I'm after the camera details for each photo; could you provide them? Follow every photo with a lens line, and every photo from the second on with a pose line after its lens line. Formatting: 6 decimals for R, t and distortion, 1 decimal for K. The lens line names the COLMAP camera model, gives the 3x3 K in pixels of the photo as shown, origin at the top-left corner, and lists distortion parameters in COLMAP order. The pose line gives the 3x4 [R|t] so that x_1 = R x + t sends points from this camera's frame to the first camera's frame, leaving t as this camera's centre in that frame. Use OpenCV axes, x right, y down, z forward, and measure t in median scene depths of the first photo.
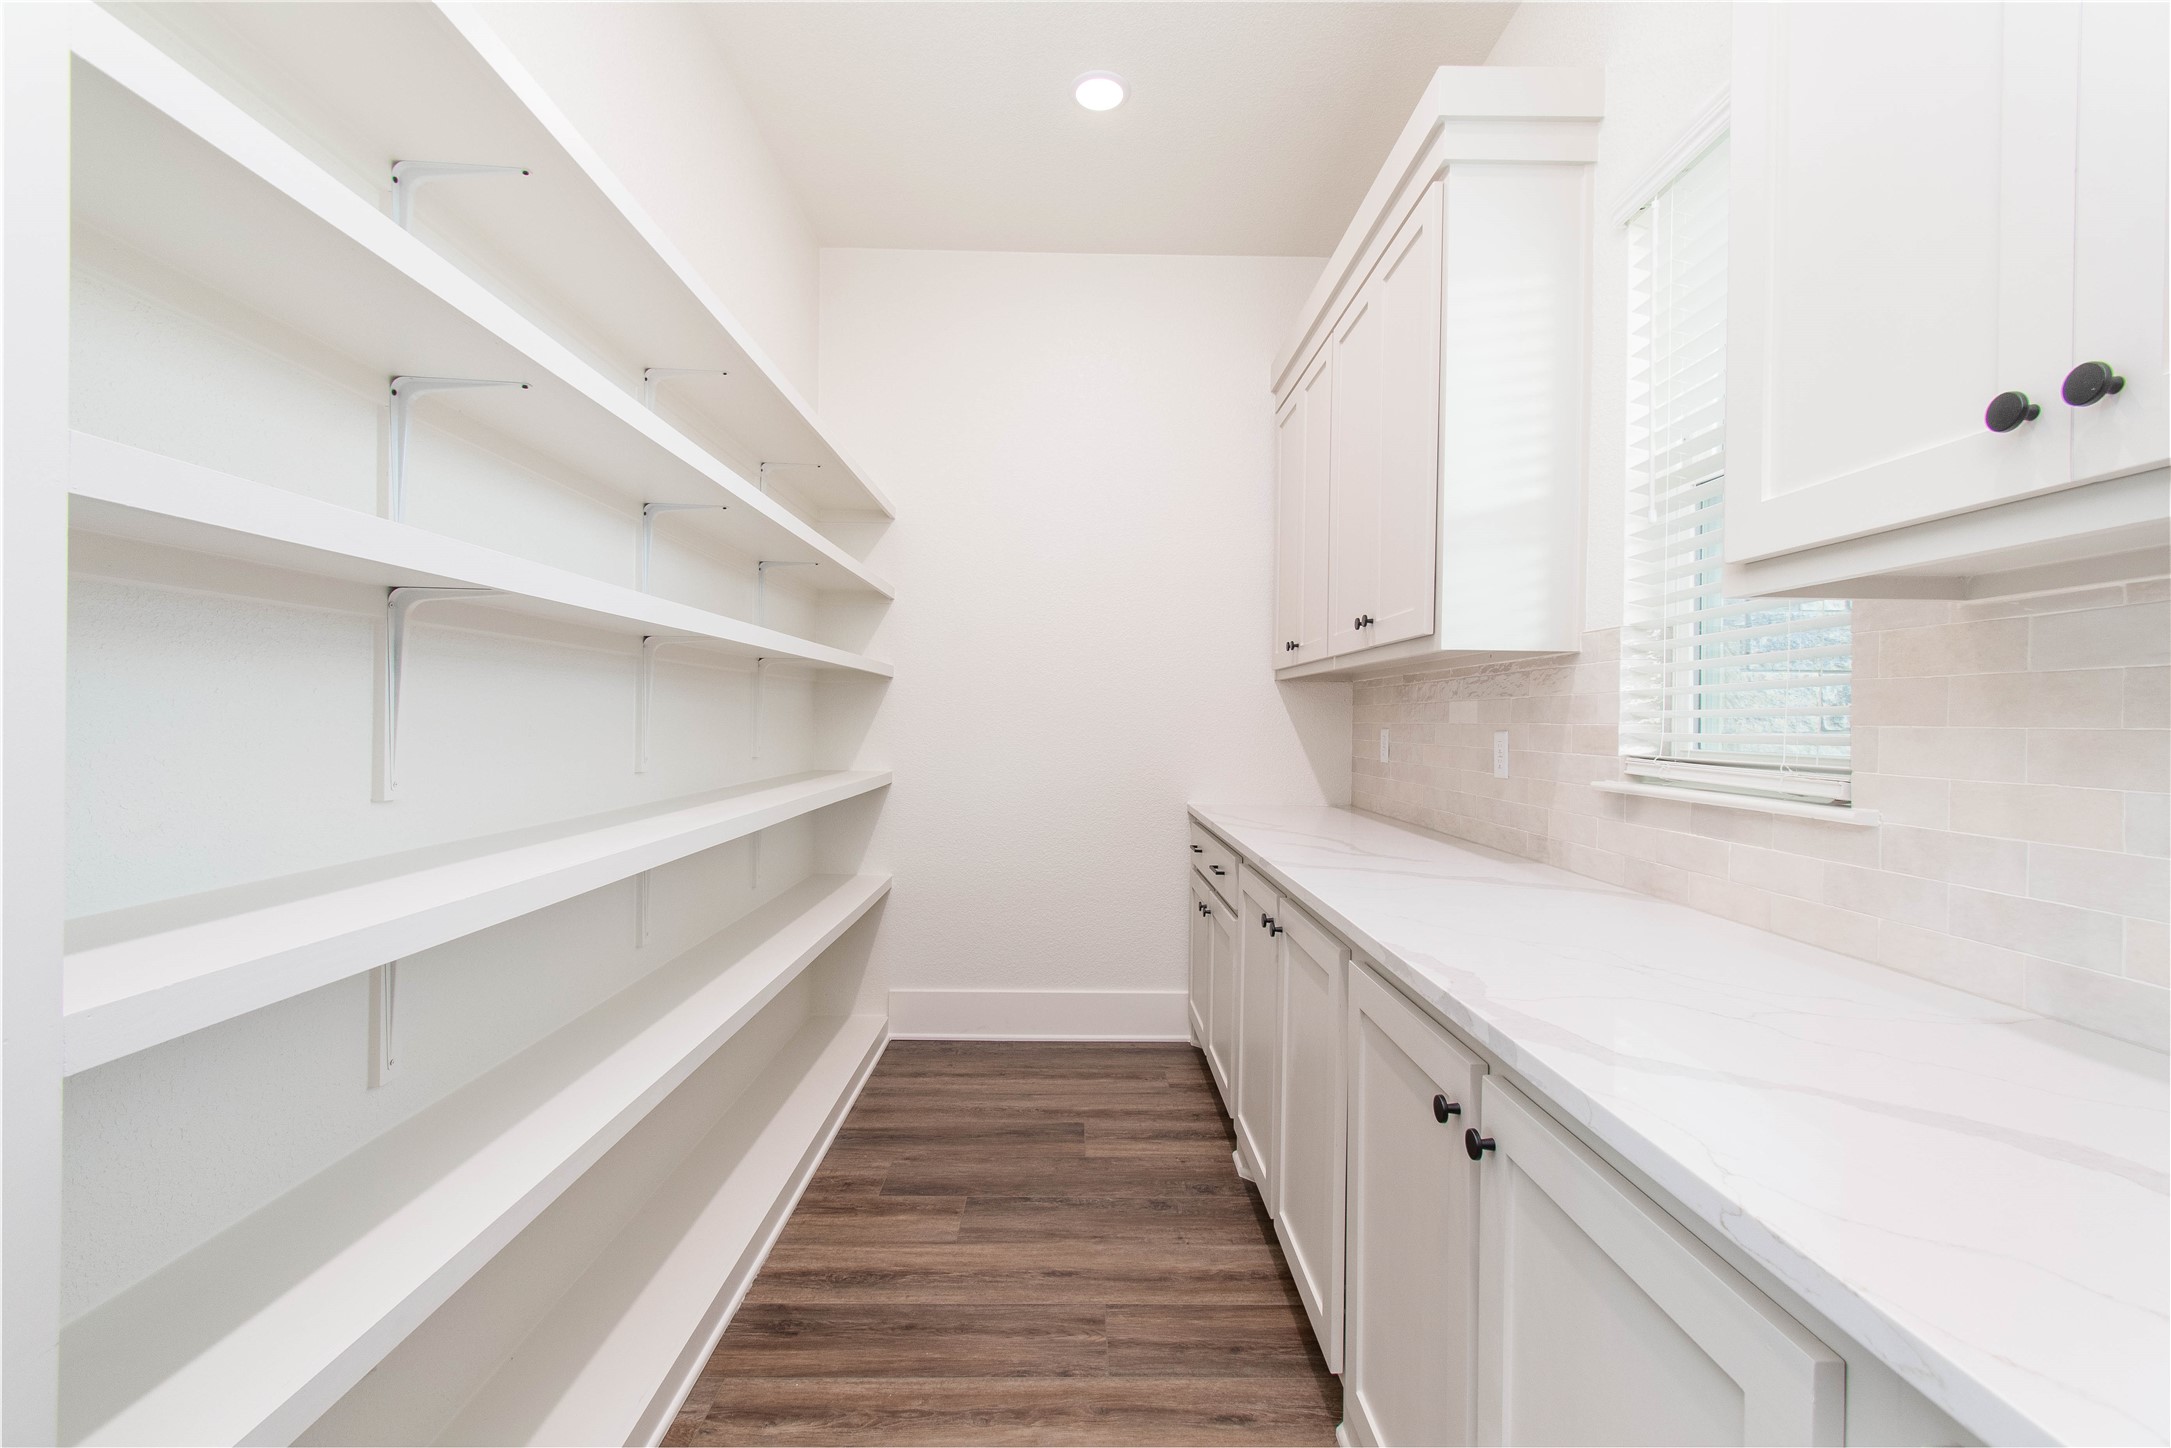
lens RADIAL K [[952.0, 0, 1096.5], [0, 952.0, 720.4], [0, 0, 1]] dist [0.003312, -0.000803]
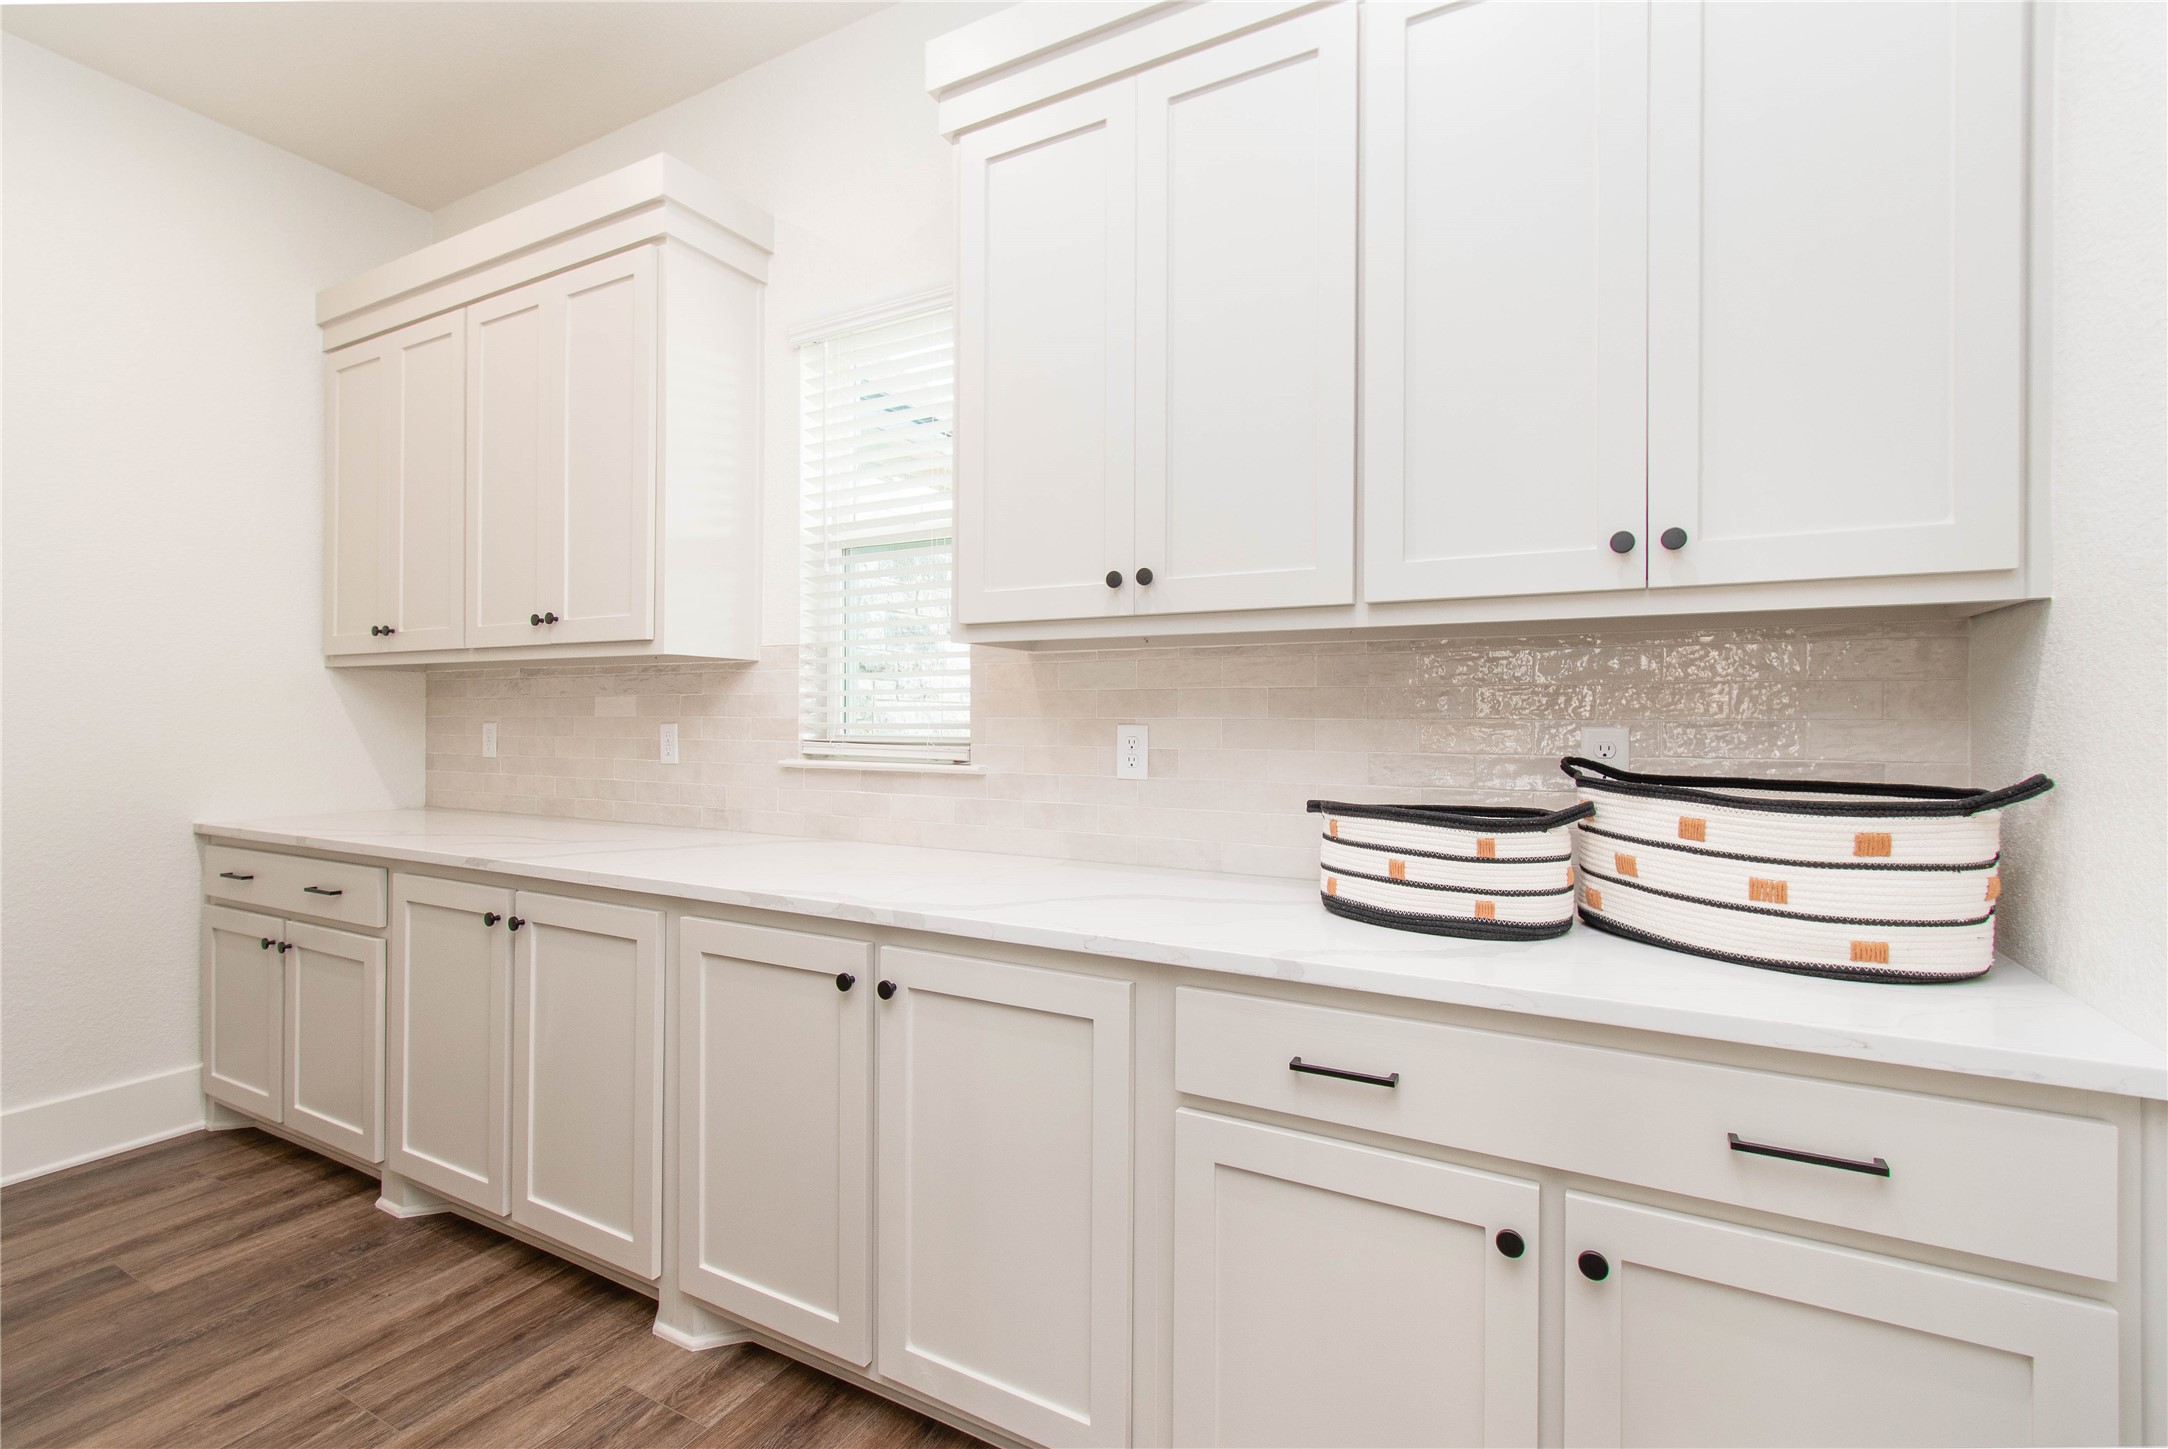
lens RADIAL K [[966.5, 0, 1092.3], [0, 966.5, 714.3], [0, 0, 1]] dist [0.001921, -0.001412]
pose [[0.490276, -0.004793, 0.871554, -0.400727], [0.002235, 0.999989, 0.004242, -0.004133], [-0.871565, -0.000132, 0.490281, -0.031589]]
